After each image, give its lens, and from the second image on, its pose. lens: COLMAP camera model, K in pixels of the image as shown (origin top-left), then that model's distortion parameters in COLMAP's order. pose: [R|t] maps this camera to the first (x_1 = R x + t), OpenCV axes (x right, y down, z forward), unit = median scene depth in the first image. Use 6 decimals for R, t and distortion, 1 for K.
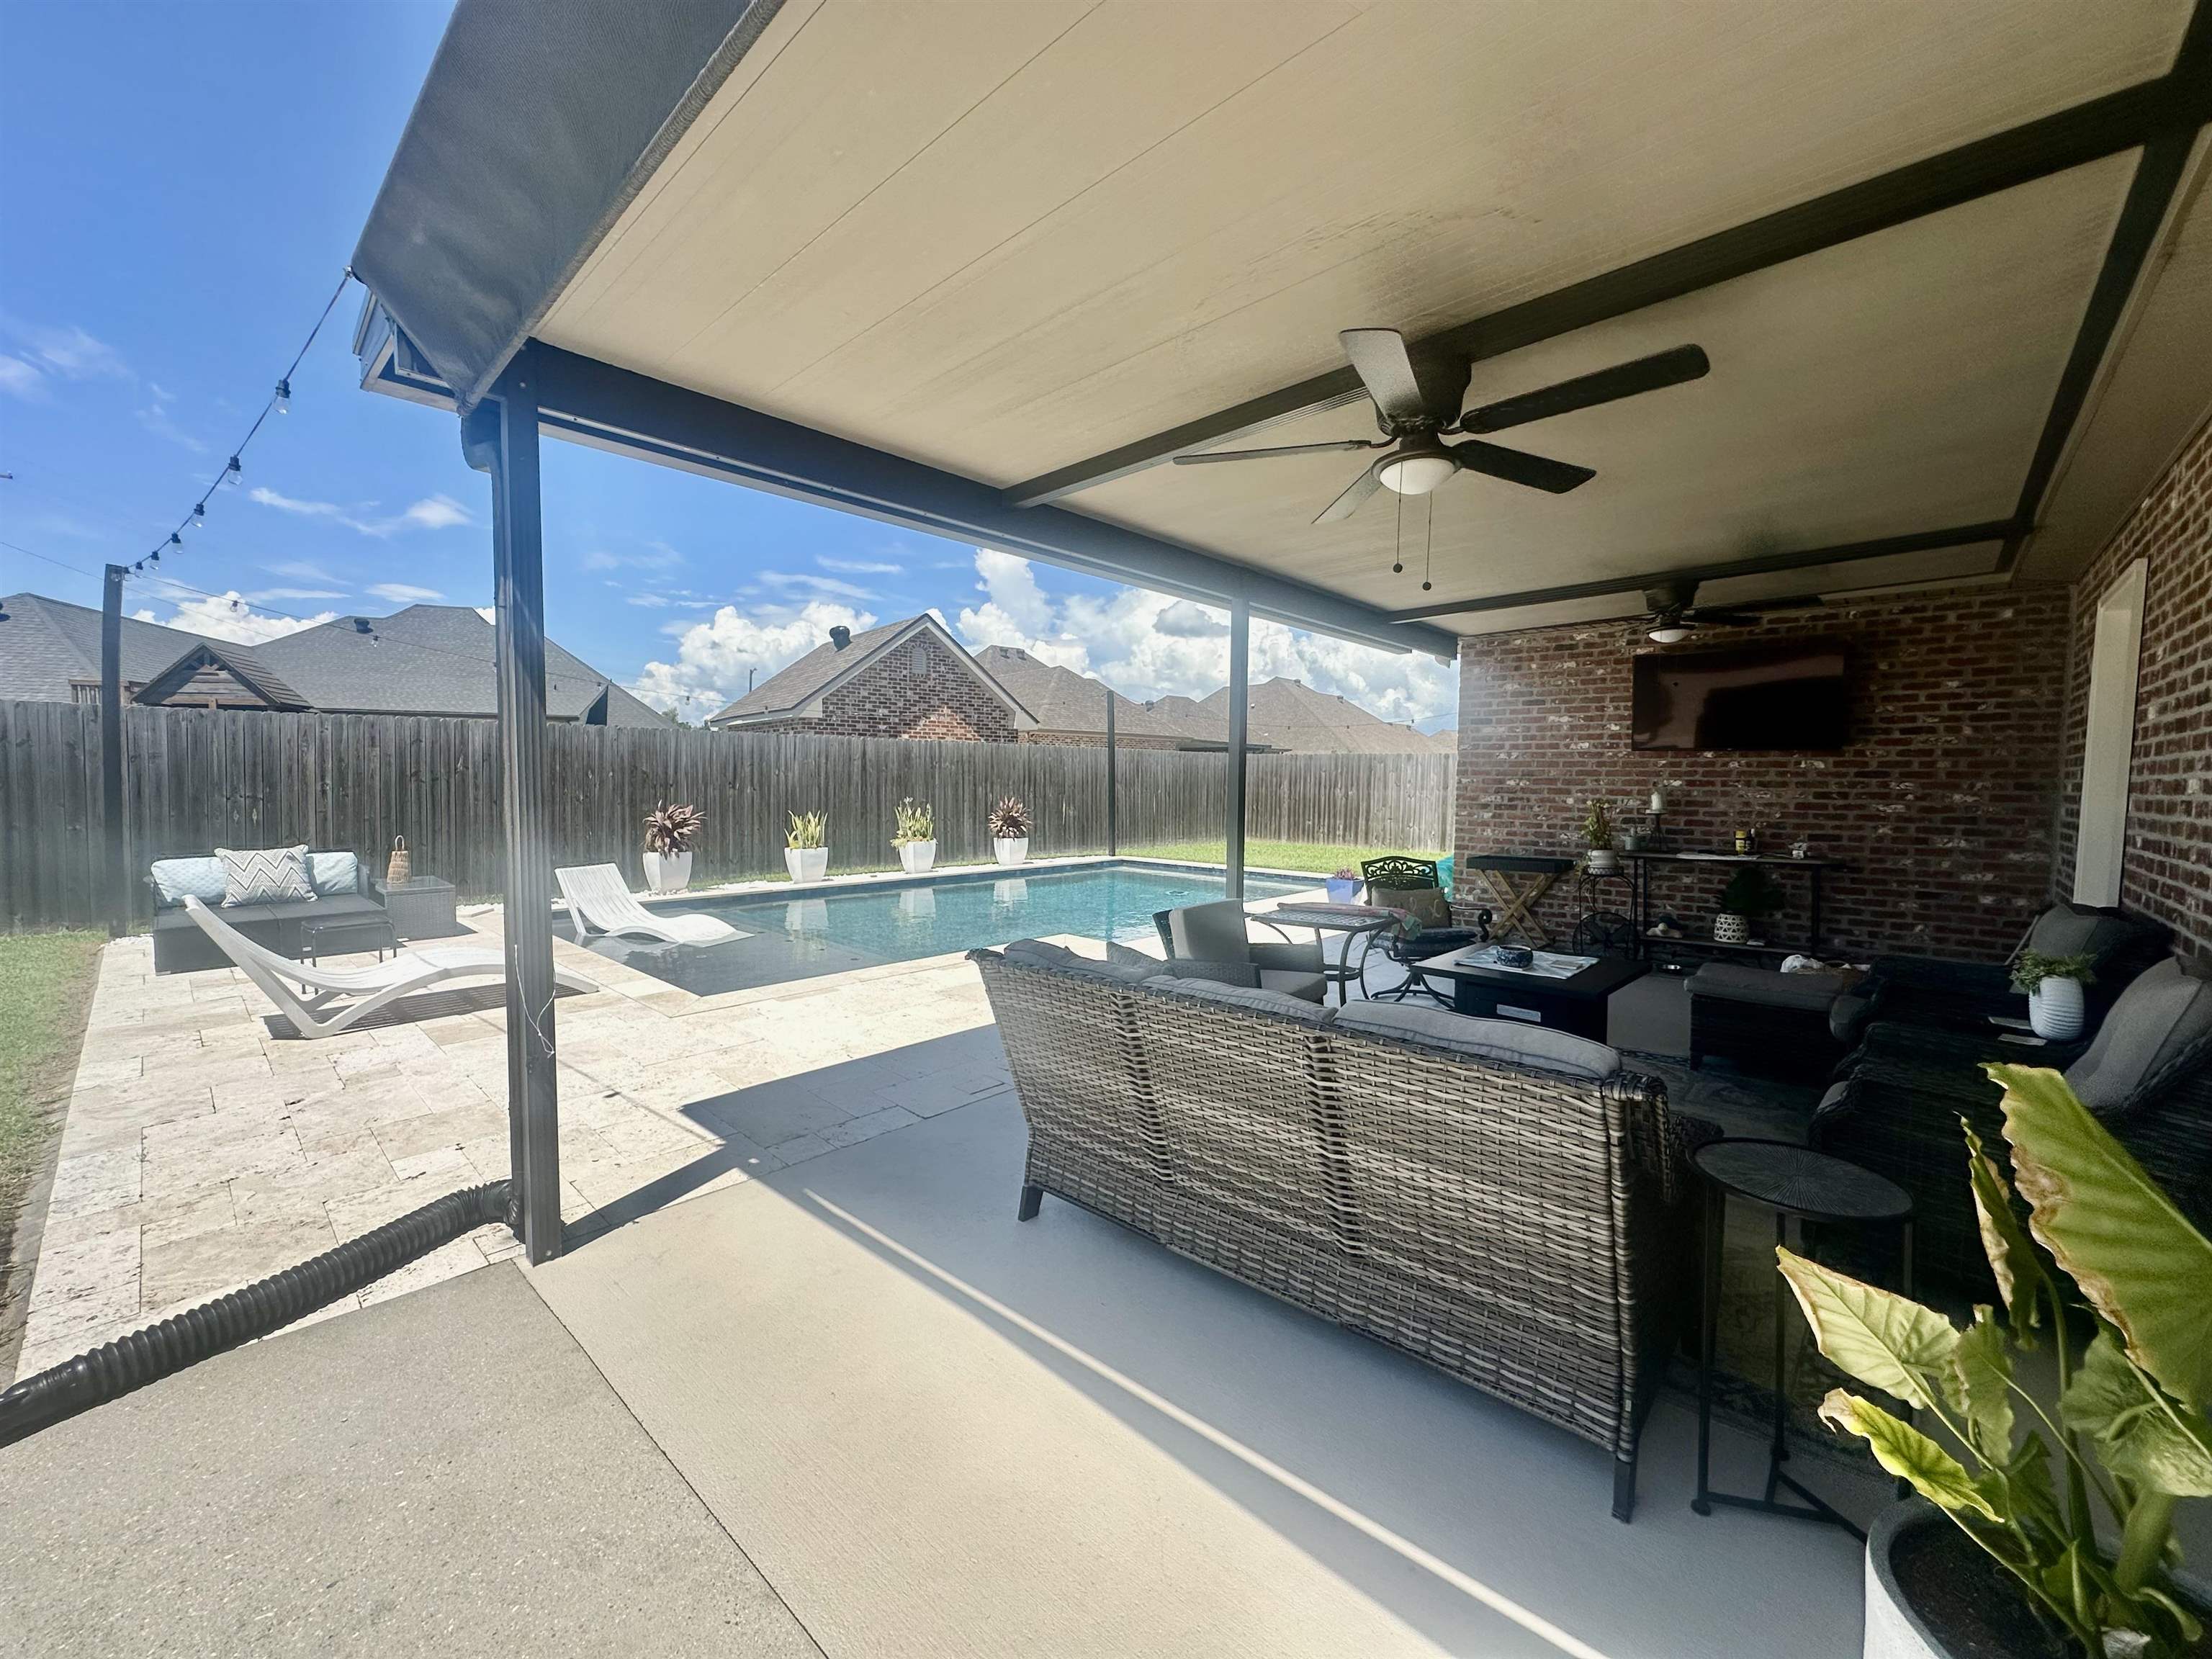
lens RADIAL K [[881.0, 0, 1106.0], [0, 881.0, 829.5], [0, 0, 1]] dist [-0.002364, -0.000163]
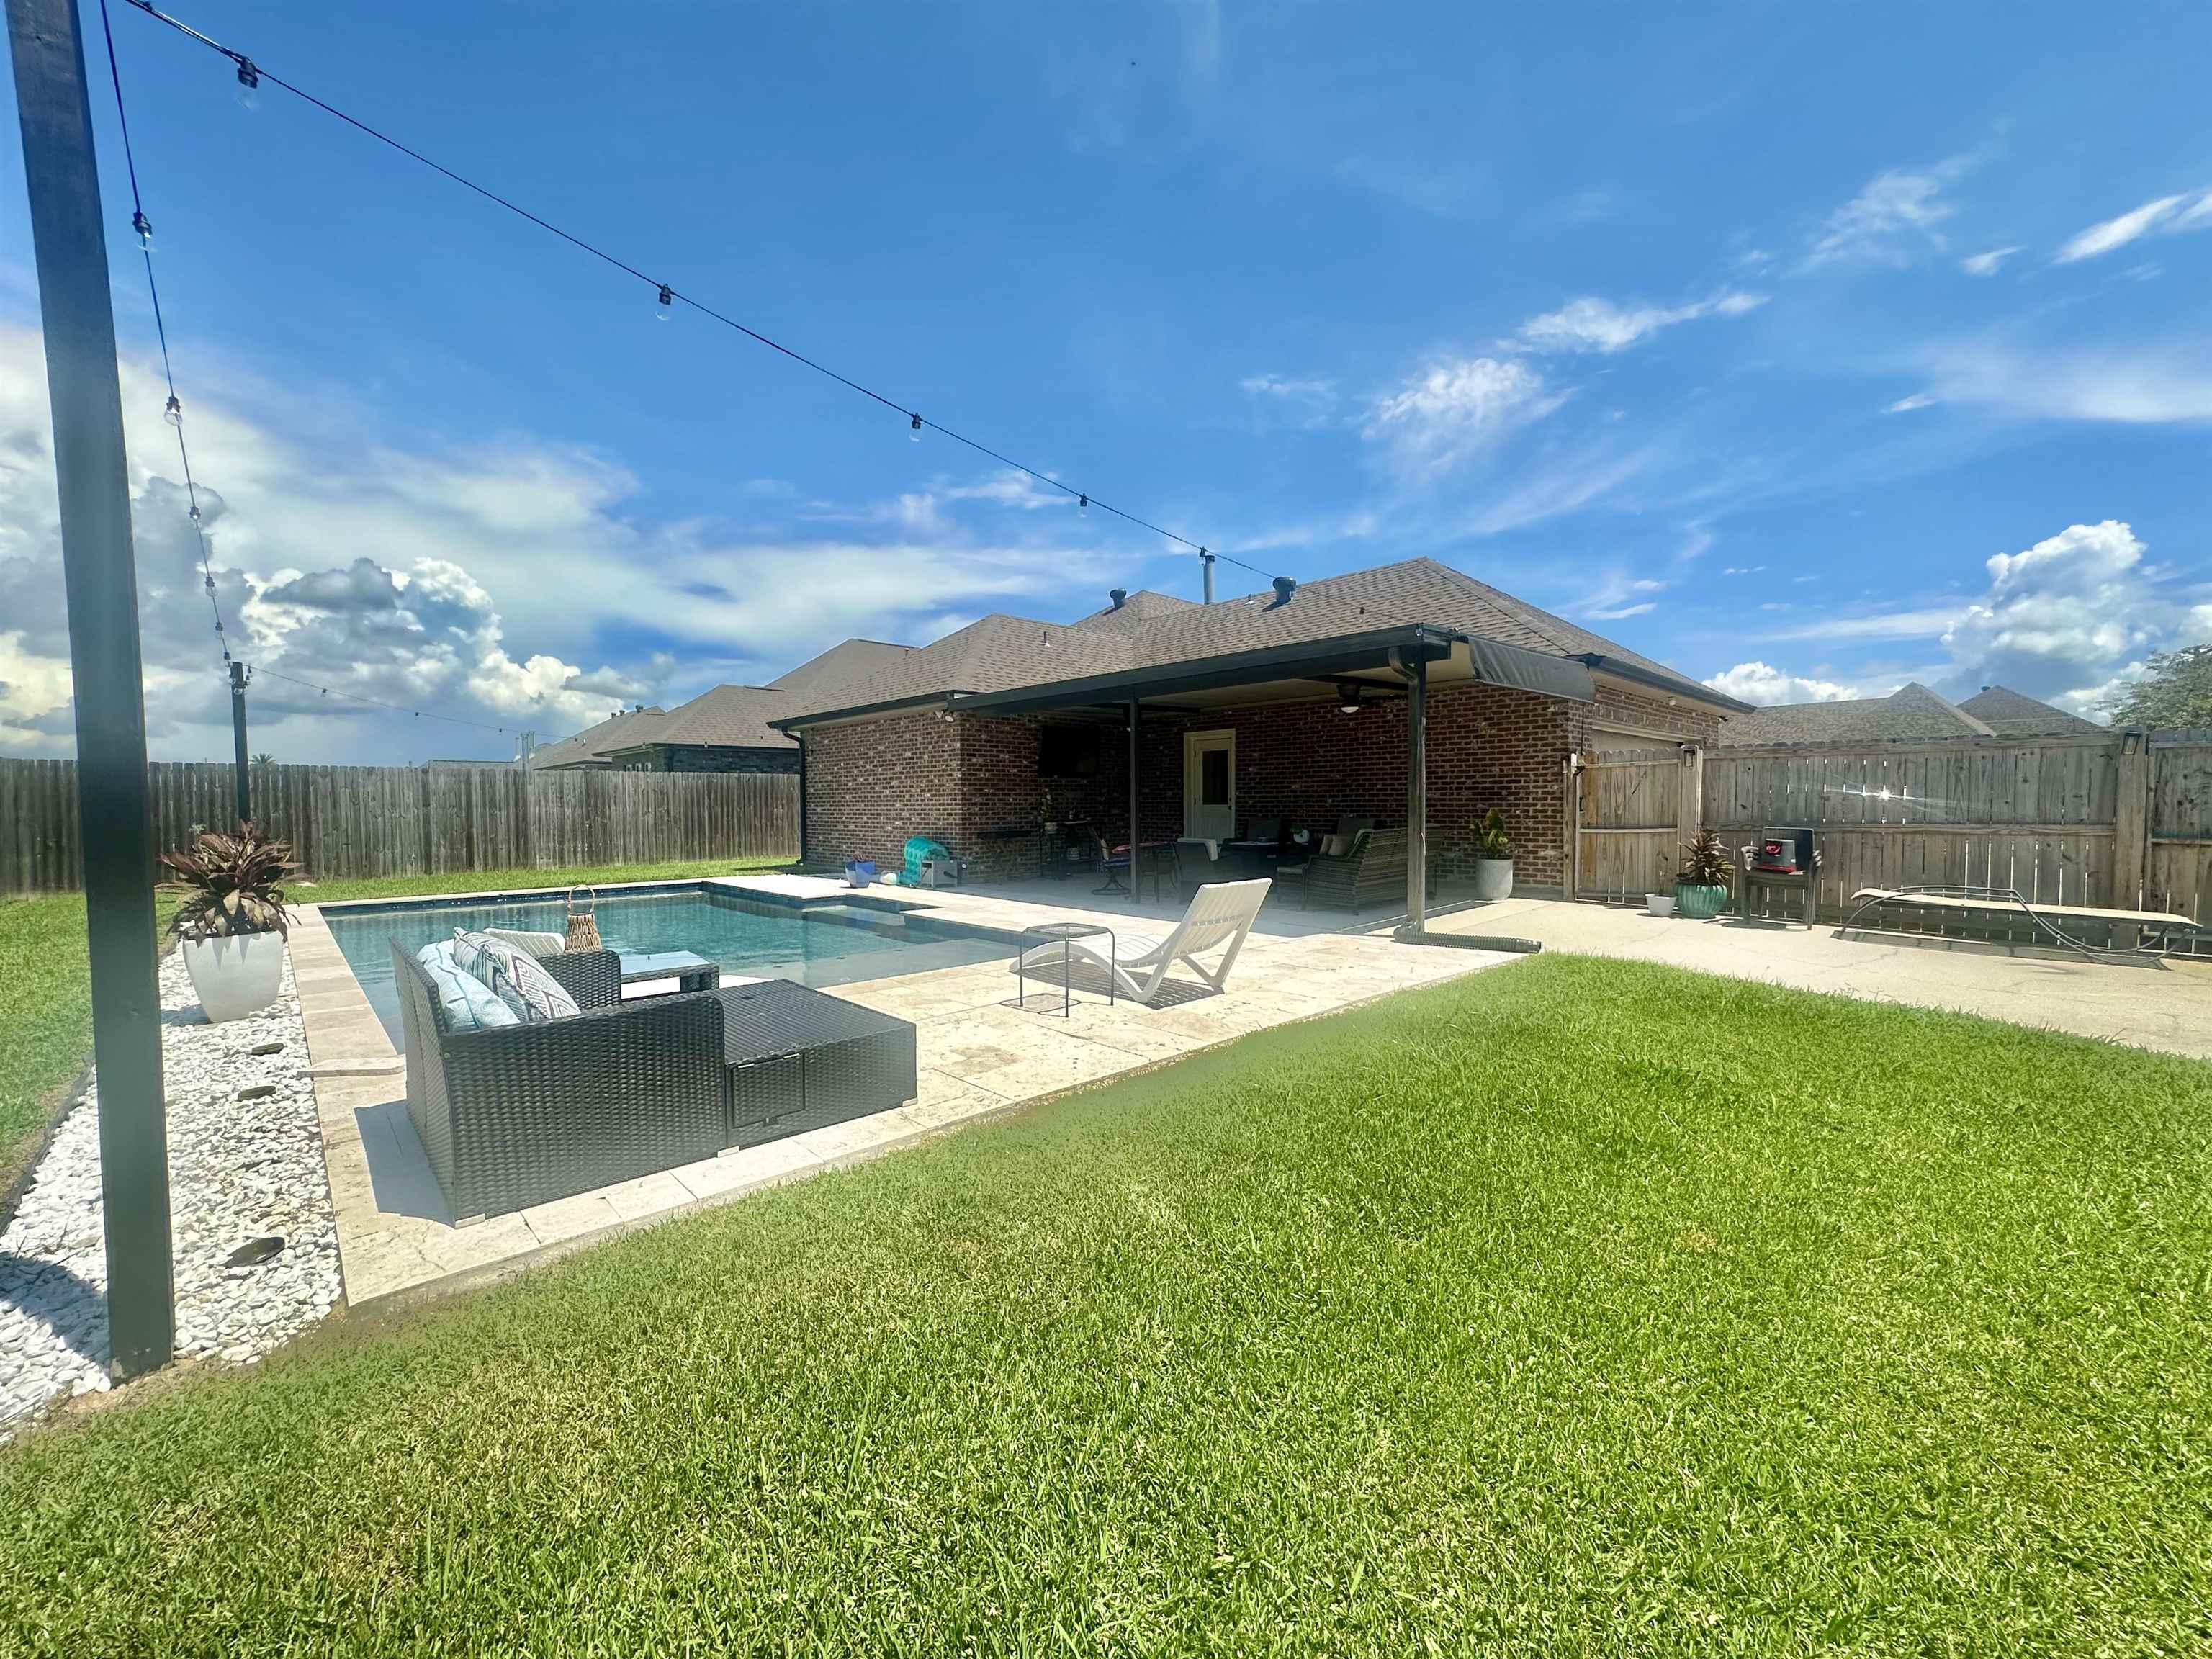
lens RADIAL K [[881.0, 0, 1106.0], [0, 881.0, 829.5], [0, 0, 1]] dist [-0.002364, -0.000163]
pose [[0.074184, -0.039035, 0.996480, -1.273178], [0.065621, 0.997259, 0.034181, -0.019001], [-0.995083, 0.062855, 0.076543, 0.613669]]
